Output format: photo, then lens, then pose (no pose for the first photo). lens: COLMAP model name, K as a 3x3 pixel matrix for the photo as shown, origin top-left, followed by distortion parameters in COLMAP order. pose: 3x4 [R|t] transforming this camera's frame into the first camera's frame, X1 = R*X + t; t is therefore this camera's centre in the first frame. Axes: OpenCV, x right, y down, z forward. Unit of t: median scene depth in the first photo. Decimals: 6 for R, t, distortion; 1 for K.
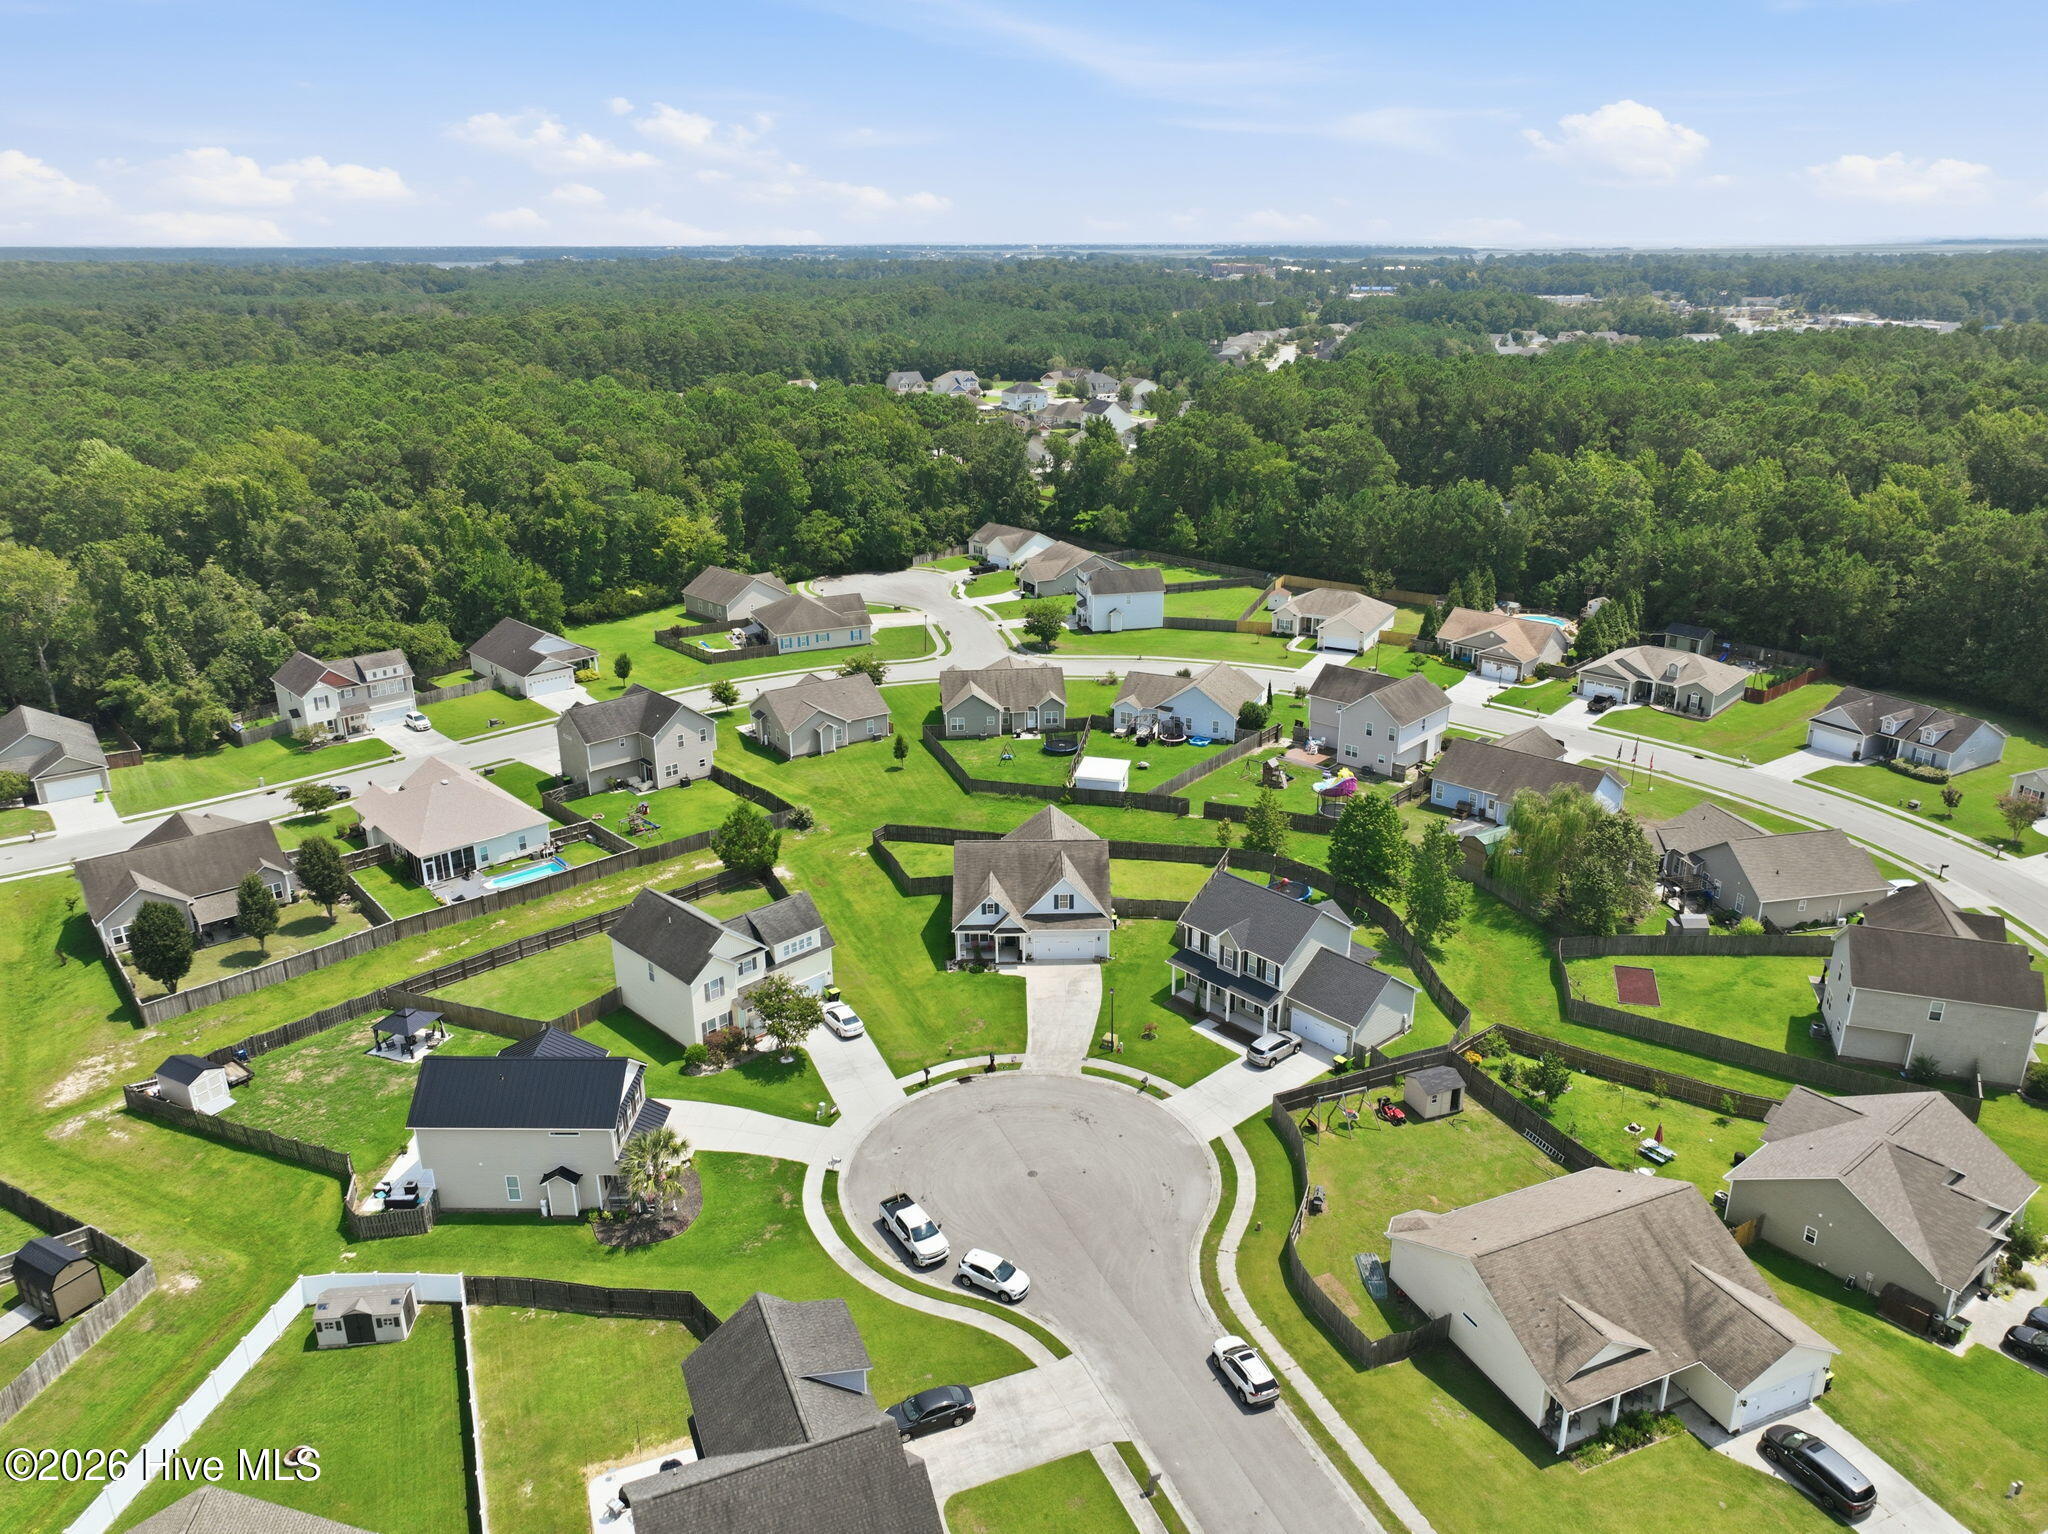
lens RADIAL K [[1430.7, 0, 1024.0], [0, 1430.7, 767.0], [0, 0, 1]] dist [0.005363, 0.001874]
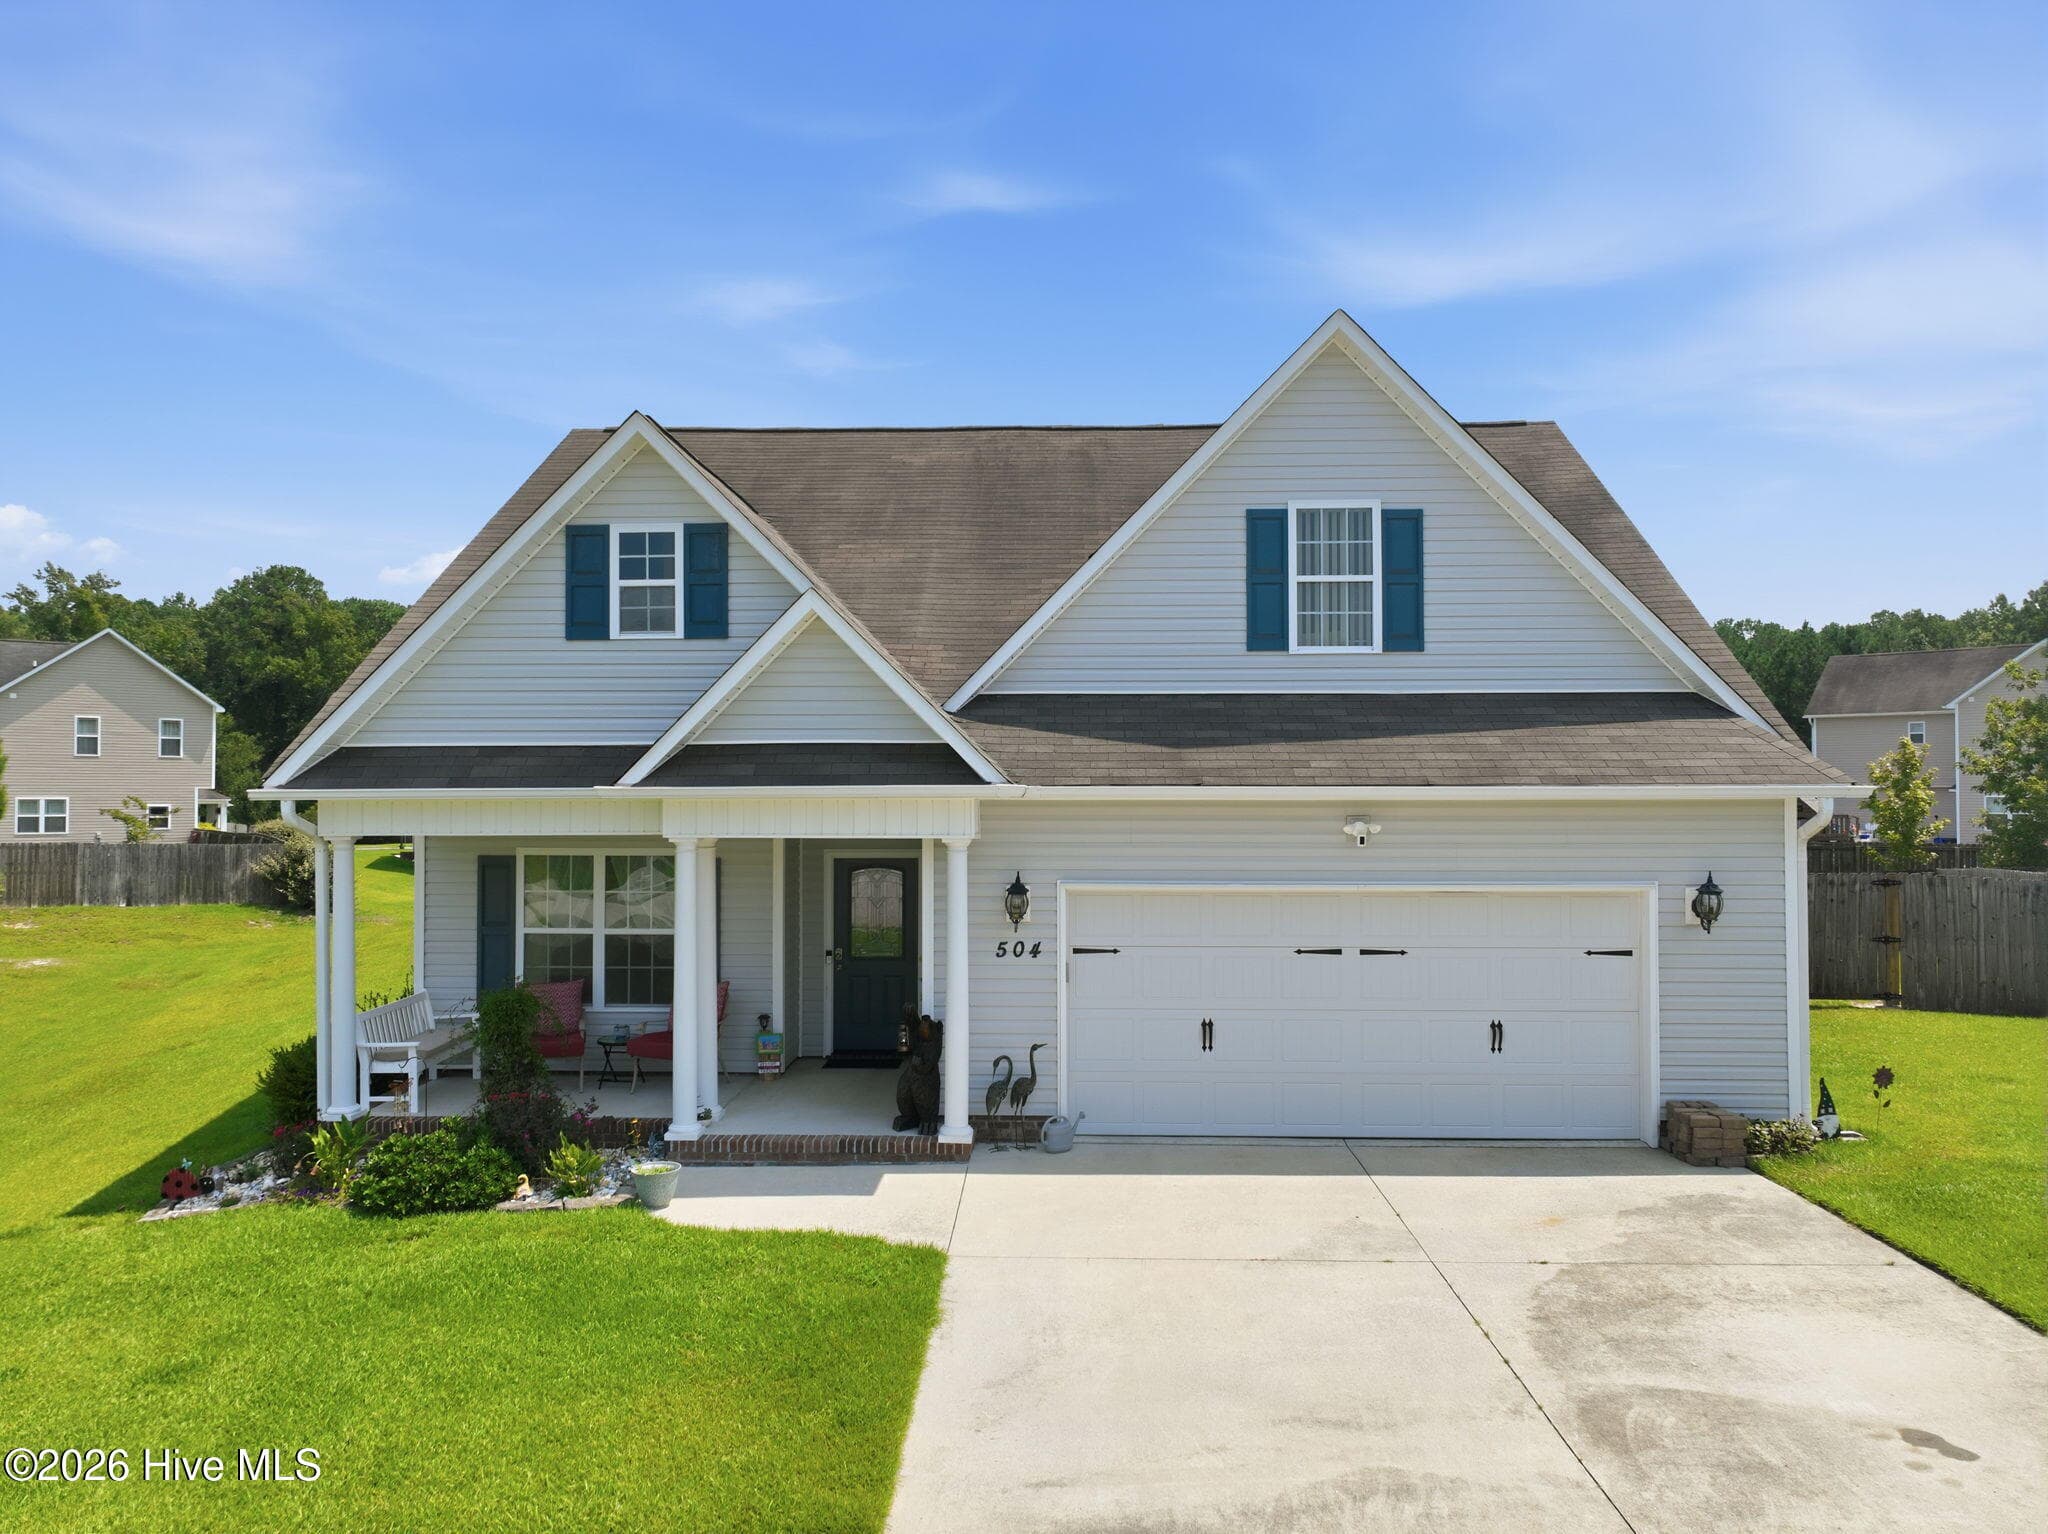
lens RADIAL K [[1430.7, 0, 1024.0], [0, 1430.7, 767.0], [0, 0, 1]] dist [0.005363, 0.001874]
pose [[0.998979, 0.005594, -0.044839, 0.008890], [-0.021452, 0.932068, -0.361647, 0.147930], [0.039770, 0.362240, 0.931236, 0.900093]]
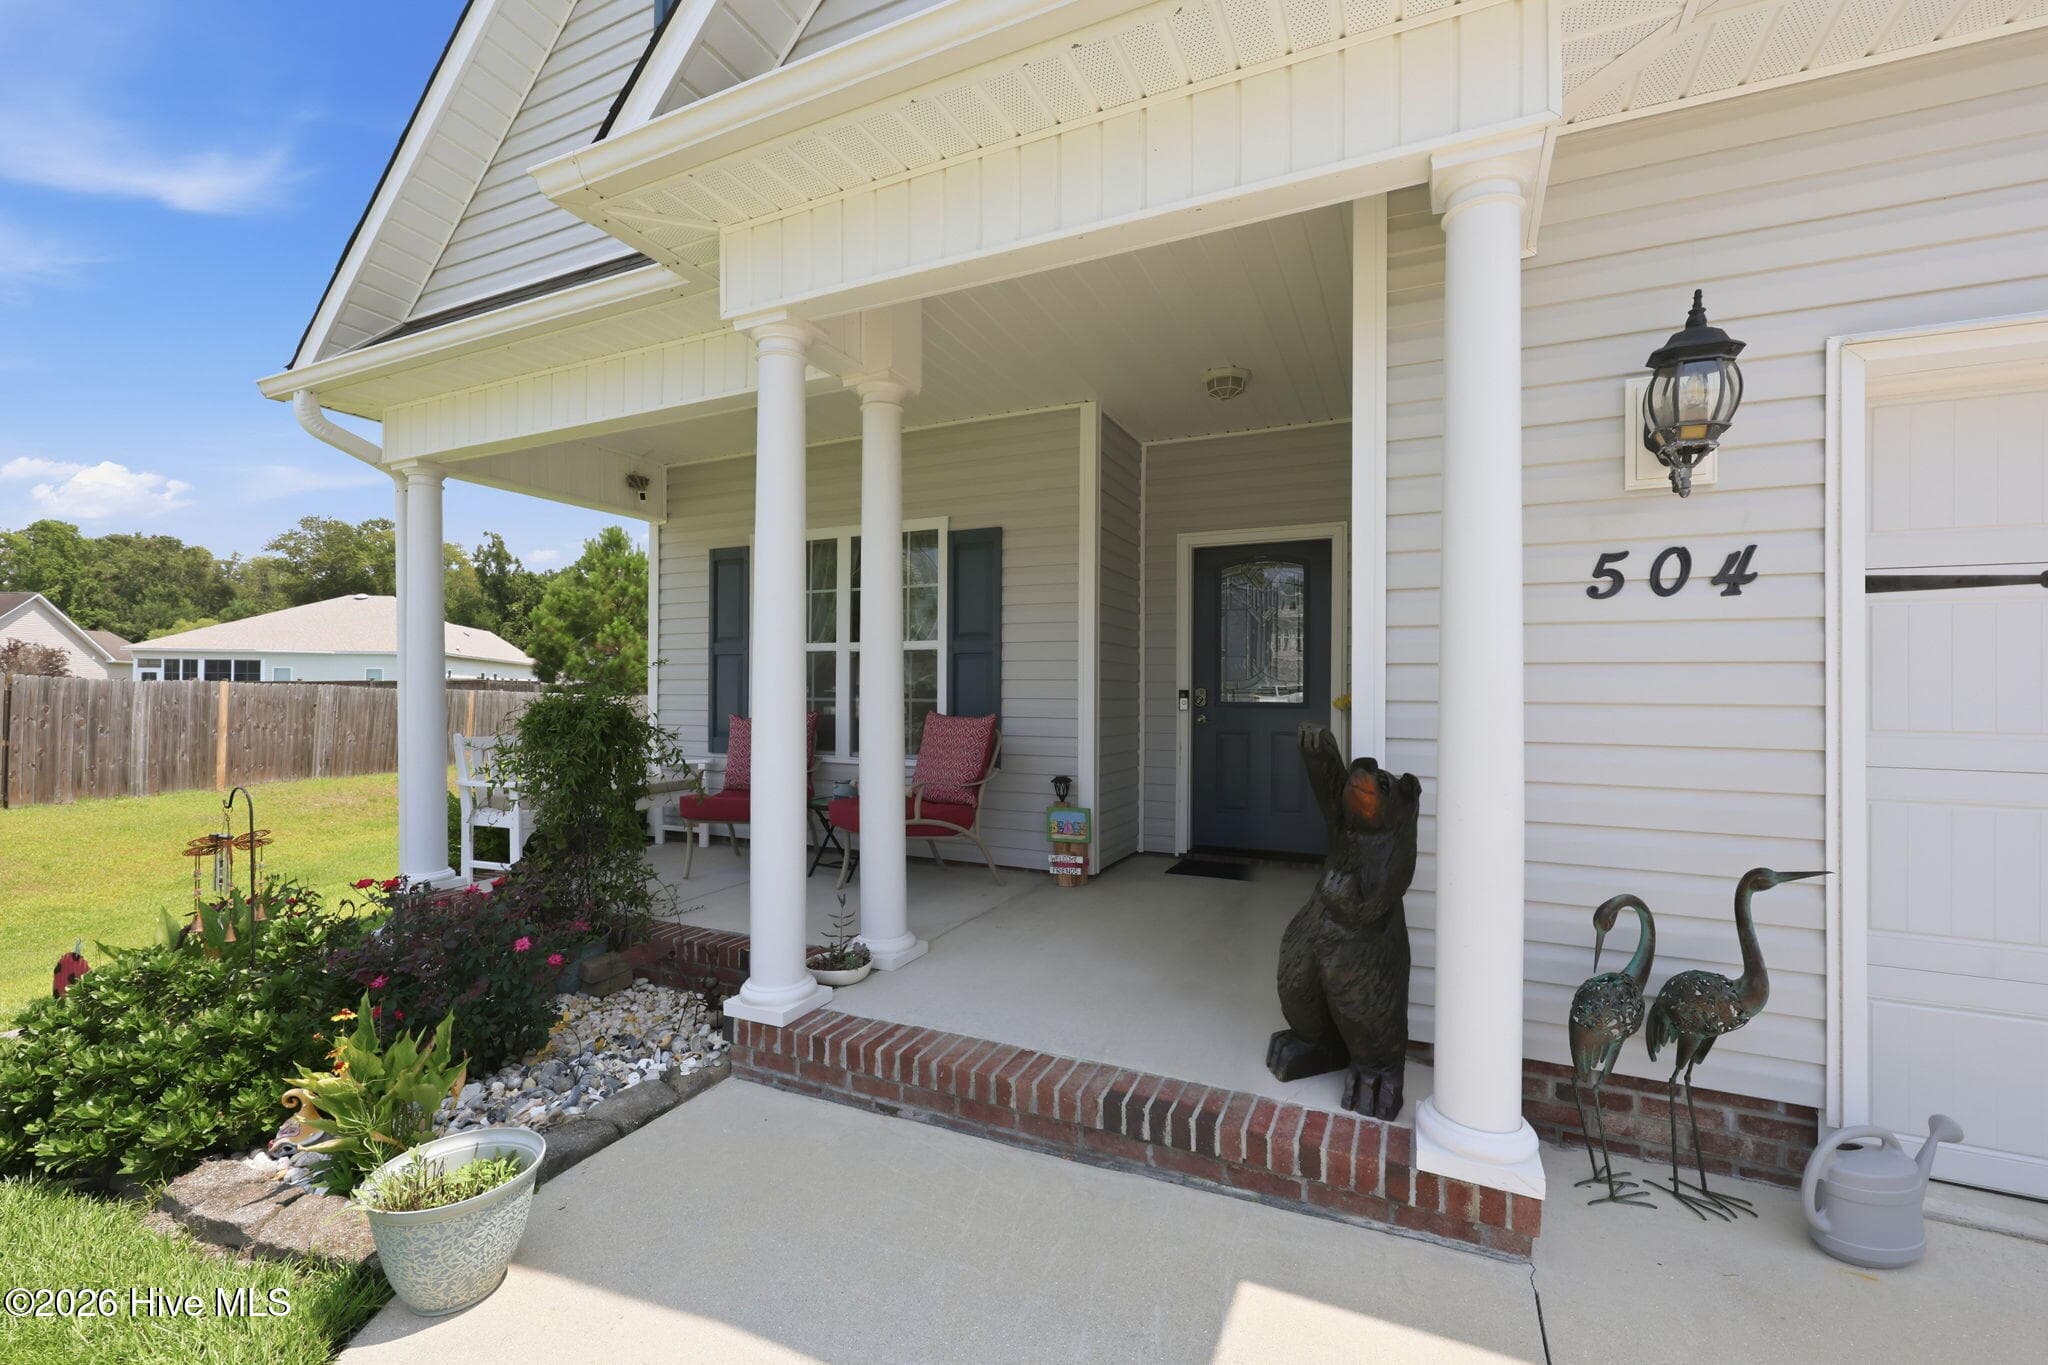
lens RADIAL K [[842.4, 0, 1032.9], [0, 842.4, 688.2], [0, 0, 1]] dist [0.004117, 0.000249]
pose [[0.900821, 0.009705, -0.434082, -0.000883], [-0.162629, 0.934514, -0.316598, 0.134121], [0.402583, 0.355793, 0.843409, 0.979183]]
